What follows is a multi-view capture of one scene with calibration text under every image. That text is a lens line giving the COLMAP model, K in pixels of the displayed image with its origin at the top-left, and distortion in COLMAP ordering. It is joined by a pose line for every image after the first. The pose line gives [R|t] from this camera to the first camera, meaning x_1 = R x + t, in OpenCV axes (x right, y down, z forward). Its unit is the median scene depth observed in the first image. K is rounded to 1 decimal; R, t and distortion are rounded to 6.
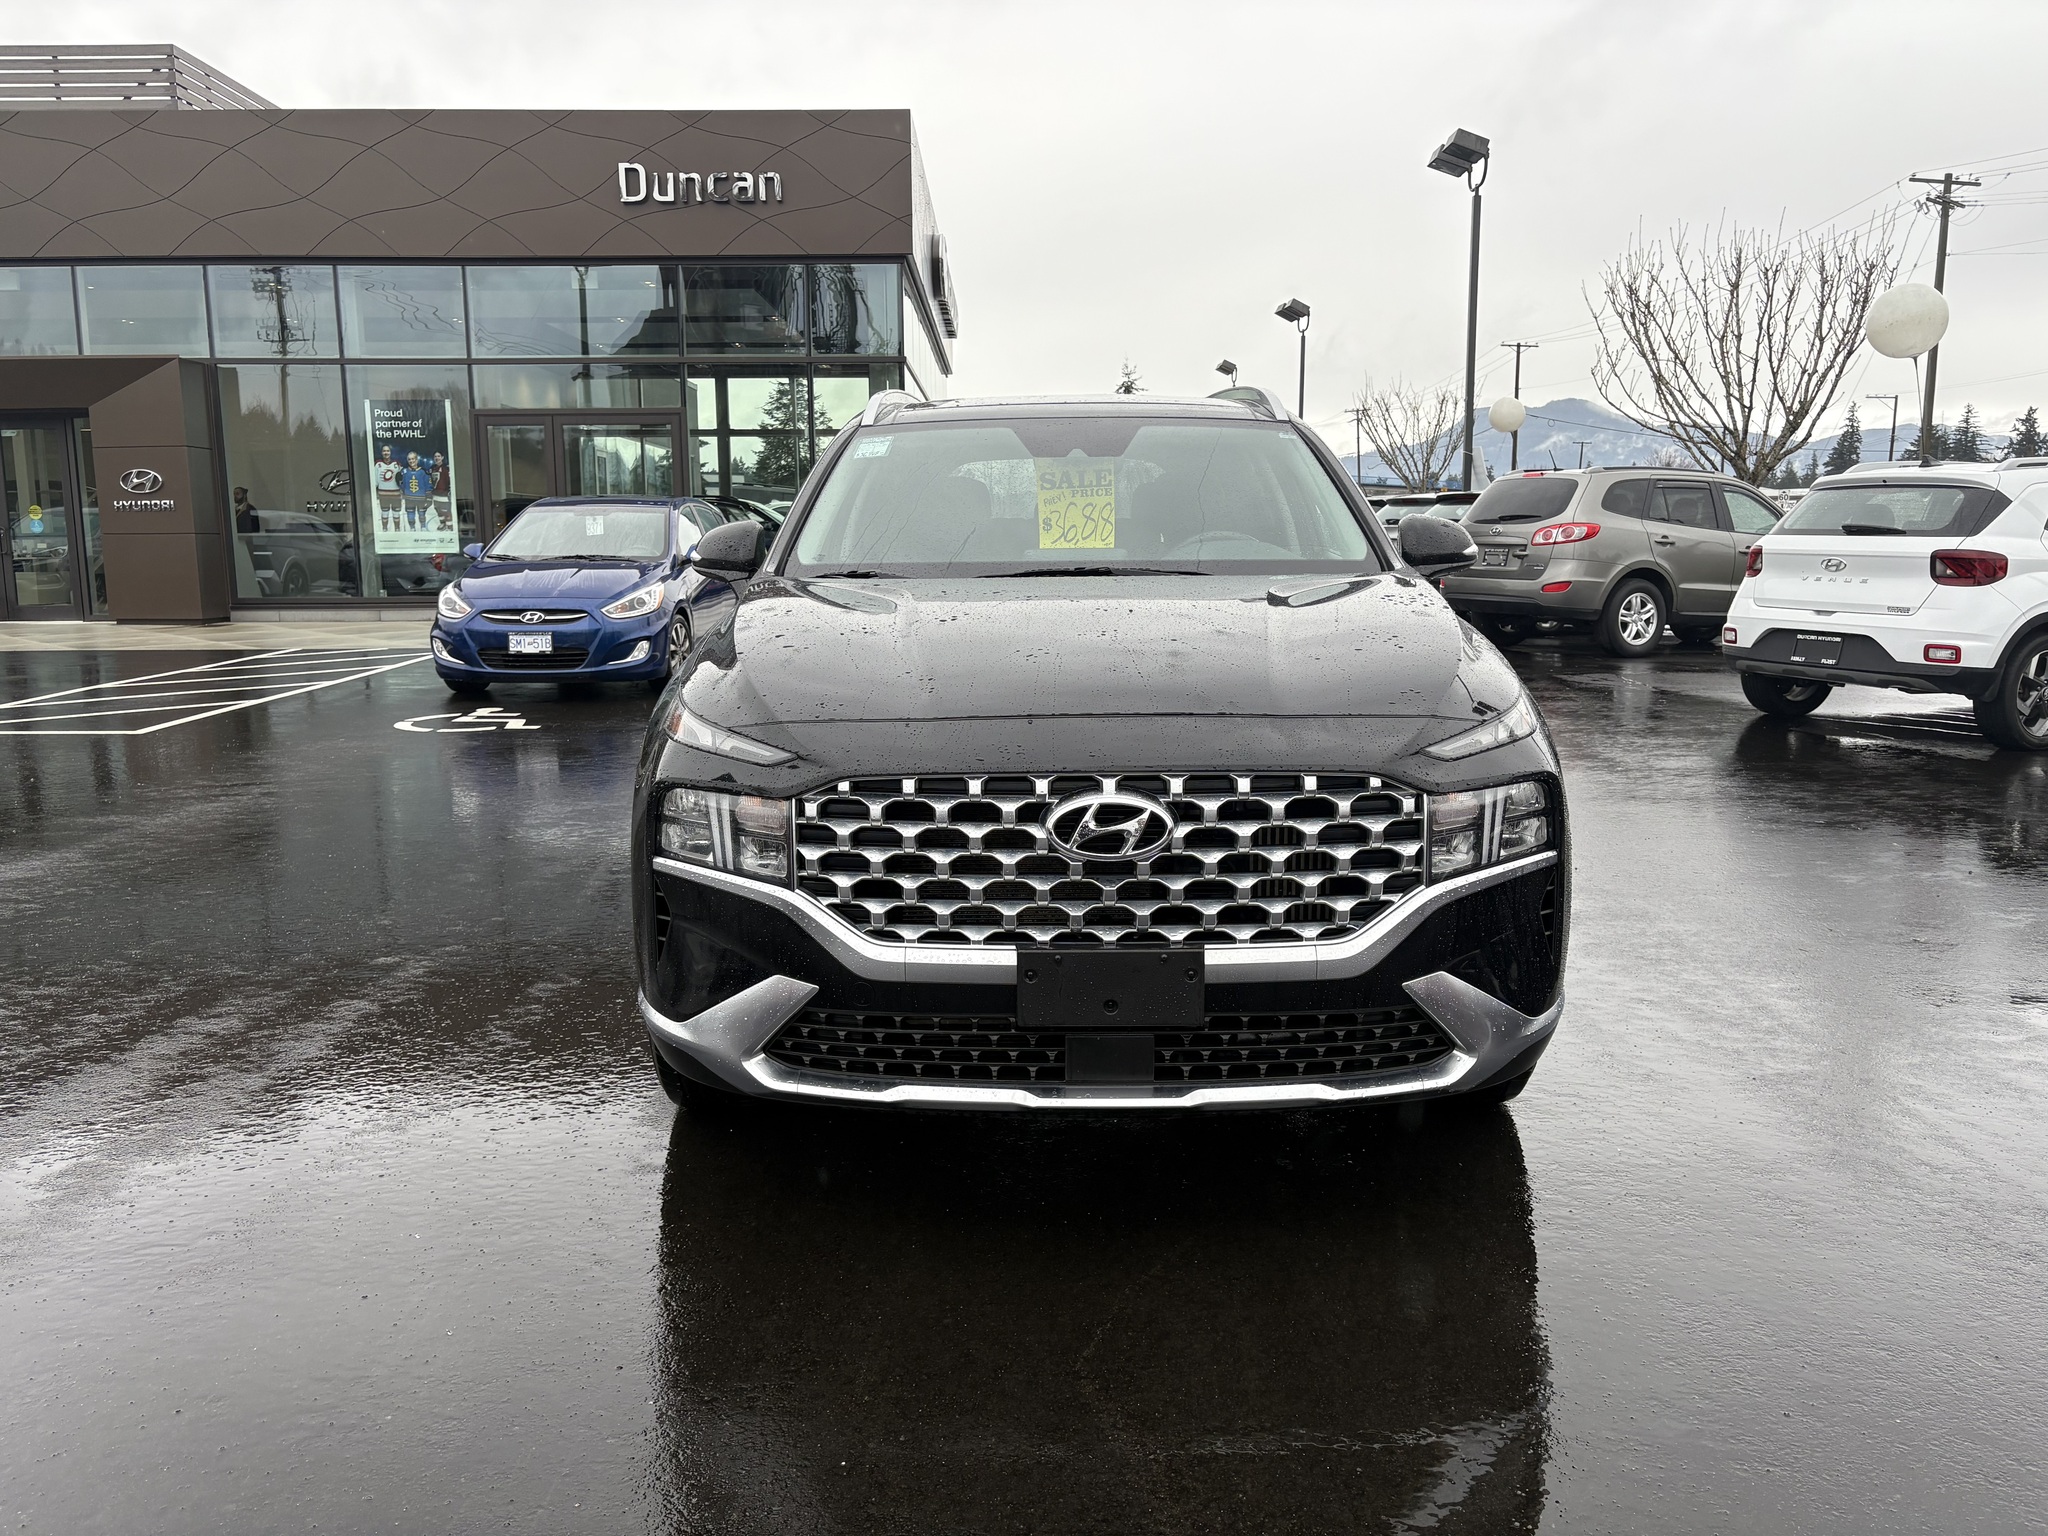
lens RADIAL K [[1529.1, 0, 1024.0], [0, 1529.1, 768.0], [0, 0, 1]] dist [0.058789, -0.071663]
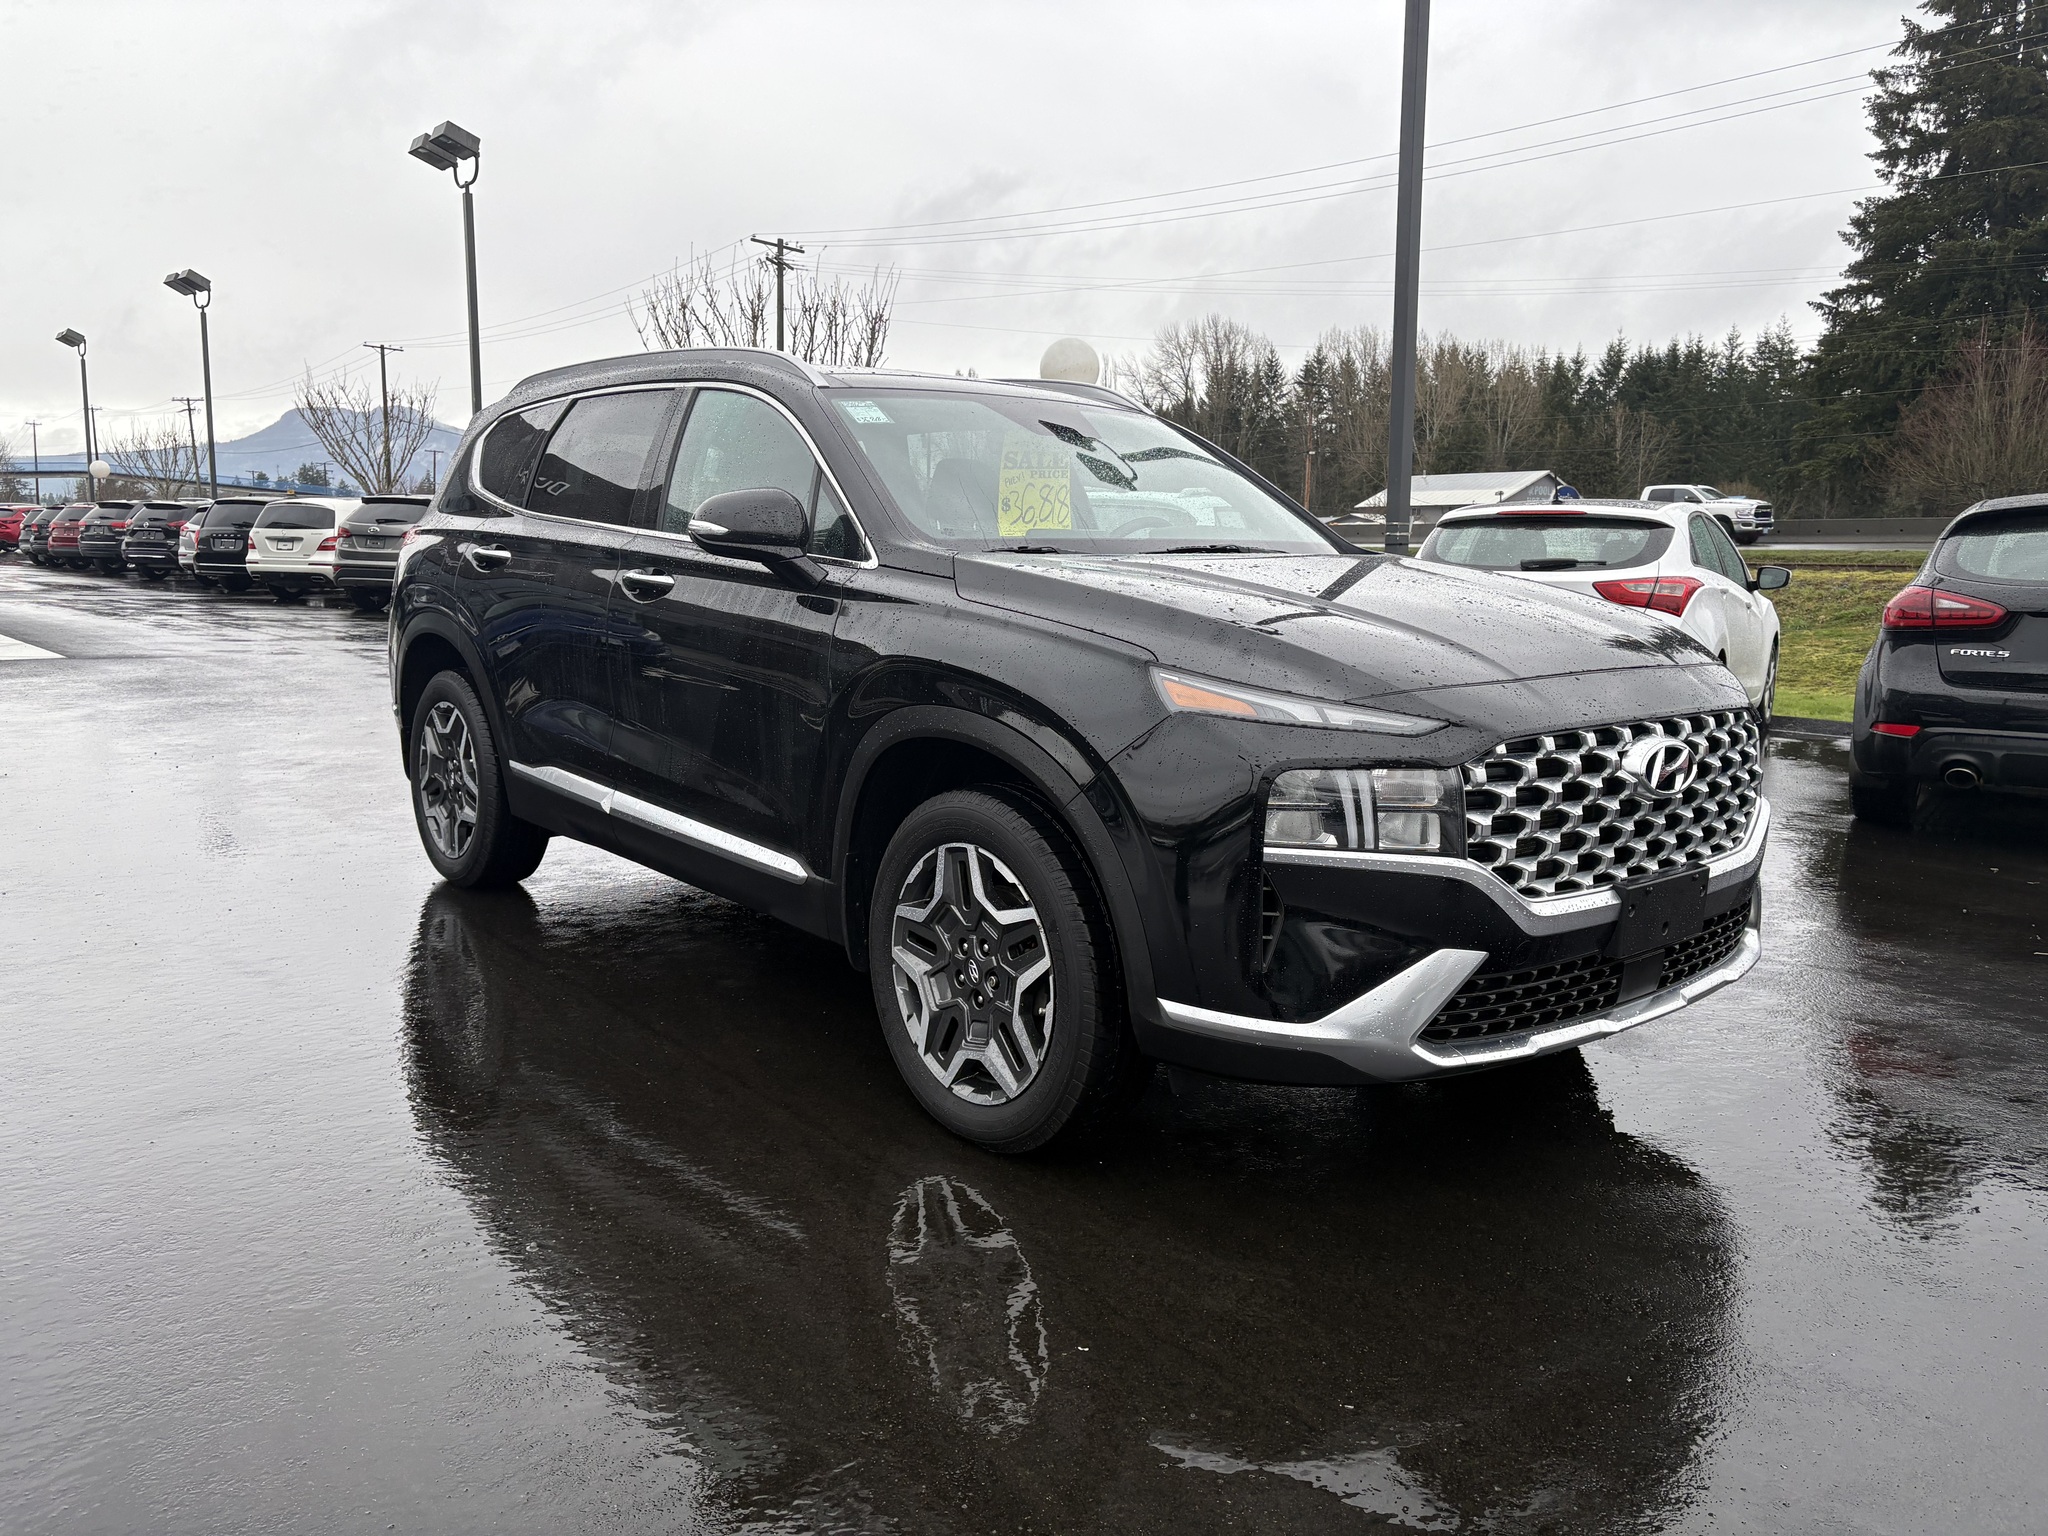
lens RADIAL K [[1529.1, 0, 1024.0], [0, 1529.1, 768.0], [0, 0, 1]] dist [0.058789, -0.071663]
pose [[0.768508, -0.076188, 0.635288, -0.991716], [0.080725, 0.996497, 0.021853, -0.022736], [-0.634727, 0.034489, 0.771966, 0.416171]]
